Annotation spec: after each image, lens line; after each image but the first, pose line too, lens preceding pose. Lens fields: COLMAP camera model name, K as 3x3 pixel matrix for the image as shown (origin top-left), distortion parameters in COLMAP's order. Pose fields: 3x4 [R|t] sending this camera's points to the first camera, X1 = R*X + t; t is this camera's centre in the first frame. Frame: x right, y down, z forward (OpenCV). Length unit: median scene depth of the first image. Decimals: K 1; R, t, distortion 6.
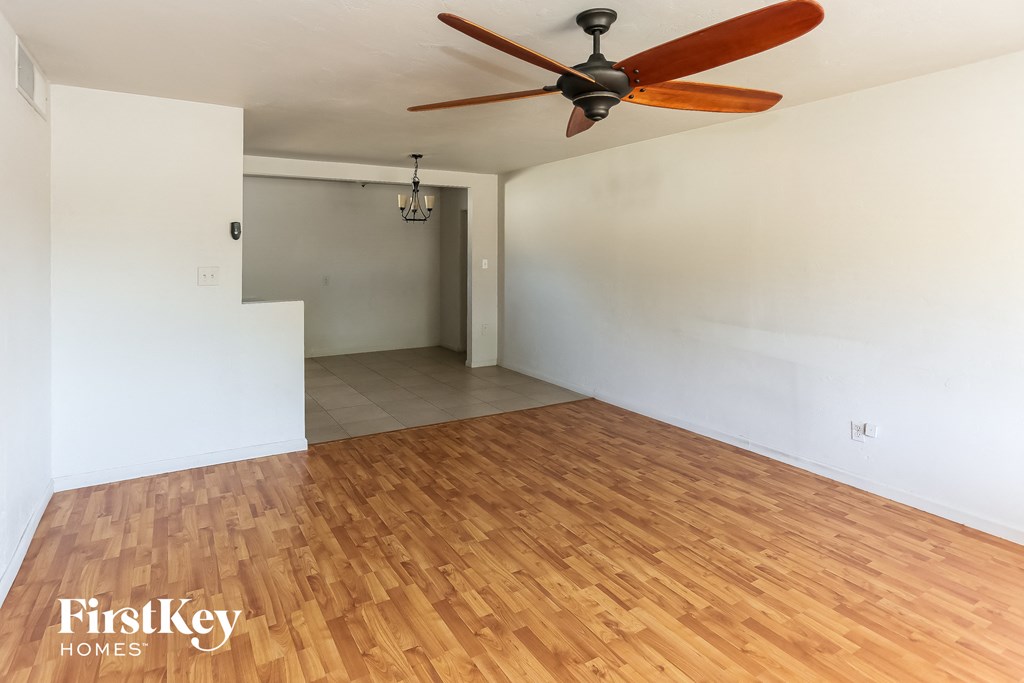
lens RADIAL K [[535.1, 0, 515.1], [0, 535.1, 292.0], [0, 0, 1]] dist [-0.005536, 0.000522]
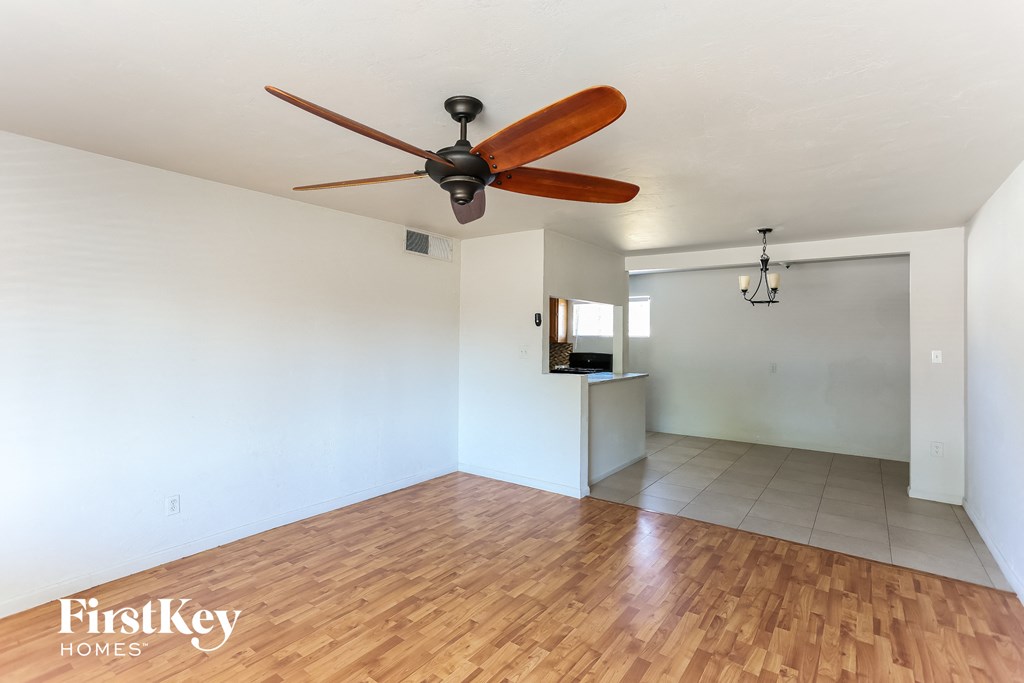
lens RADIAL K [[516.8, 0, 506.1], [0, 516.8, 337.6], [0, 0, 1]] dist [-0.068207, 0.082317]
pose [[0.370000, -0.000531, -0.929032, 0.833795], [-0.075880, 0.996641, -0.030790, -0.025438], [0.925928, 0.081887, 0.368717, 0.520869]]
